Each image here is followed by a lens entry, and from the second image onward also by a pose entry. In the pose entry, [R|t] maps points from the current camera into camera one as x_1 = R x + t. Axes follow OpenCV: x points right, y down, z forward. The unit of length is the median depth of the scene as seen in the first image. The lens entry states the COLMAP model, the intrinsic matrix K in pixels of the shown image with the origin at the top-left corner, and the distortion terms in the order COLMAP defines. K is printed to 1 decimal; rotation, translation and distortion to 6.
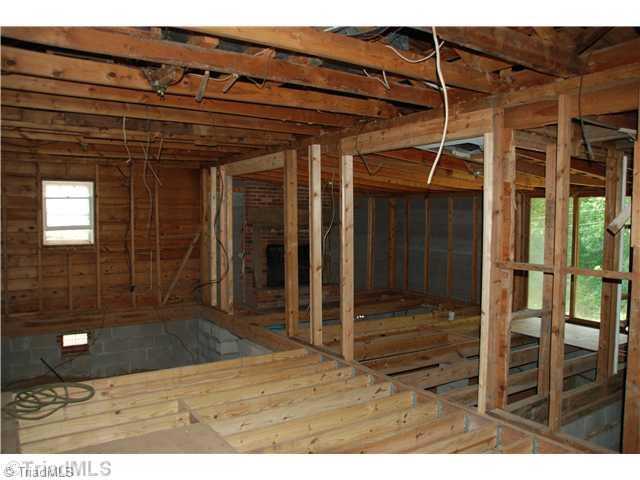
lens RADIAL K [[524.7, 0, 320.0], [0, 524.7, 240.0], [0, 0, 1]] dist [-0.165839, 0.159152]
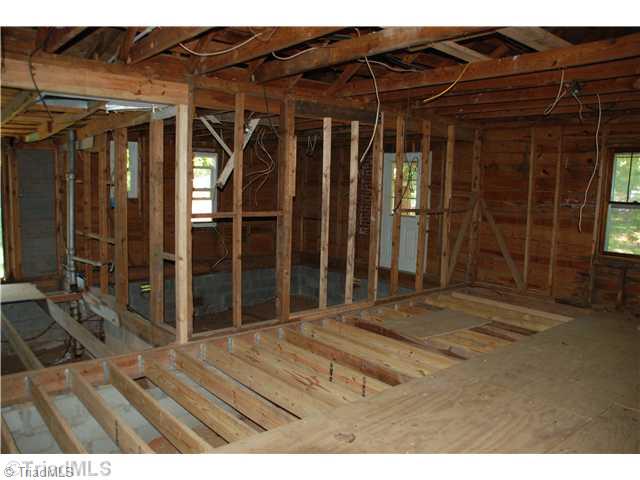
lens RADIAL K [[524.7, 0, 320.0], [0, 524.7, 240.0], [0, 0, 1]] dist [-0.165839, 0.159152]
pose [[-0.105904, -0.101463, 0.989186, -0.980718], [0.026735, 0.994130, 0.104832, -0.017630], [-0.994017, 0.037548, -0.102570, 0.896304]]
